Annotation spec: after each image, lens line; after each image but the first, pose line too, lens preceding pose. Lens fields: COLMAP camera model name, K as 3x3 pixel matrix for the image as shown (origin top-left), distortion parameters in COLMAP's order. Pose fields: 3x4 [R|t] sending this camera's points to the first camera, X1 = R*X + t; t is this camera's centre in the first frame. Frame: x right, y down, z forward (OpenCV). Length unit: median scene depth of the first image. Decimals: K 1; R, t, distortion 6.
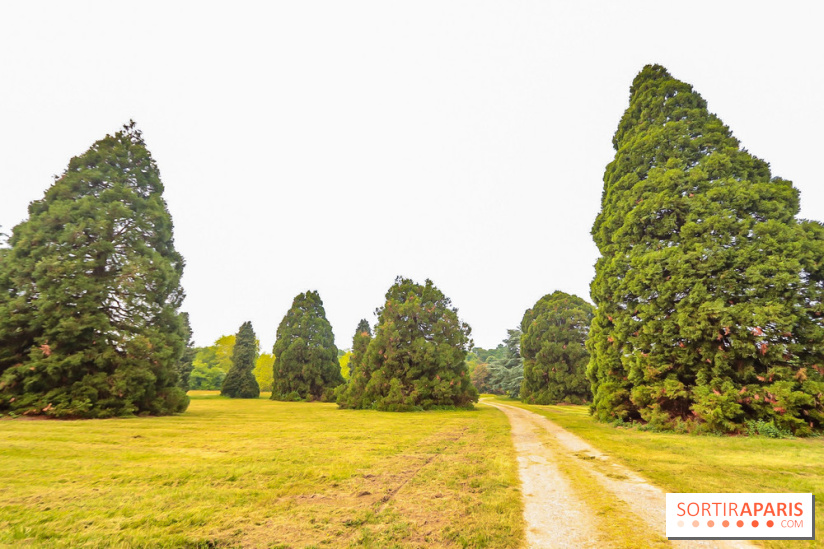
lens RADIAL K [[385.6, 0, 413.8], [0, 385.6, 269.4], [0, 0, 1]] dist [0.001584, -0.000575]
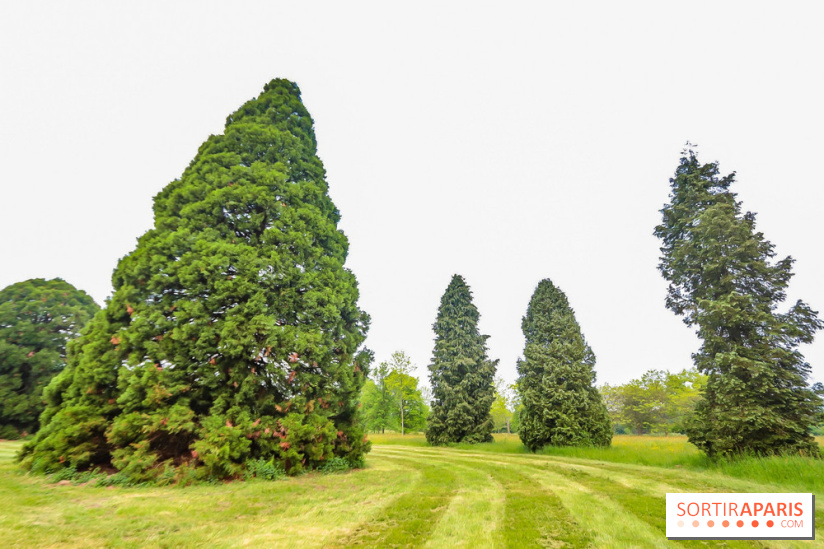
lens RADIAL K [[385.6, 0, 413.8], [0, 385.6, 269.4], [0, 0, 1]] dist [0.001584, -0.000575]
pose [[0.418794, 0.348825, 0.838411, 0.149581], [-0.289785, 0.926341, -0.240659, 0.093954], [-0.860602, -0.142172, 0.489031, 0.299853]]
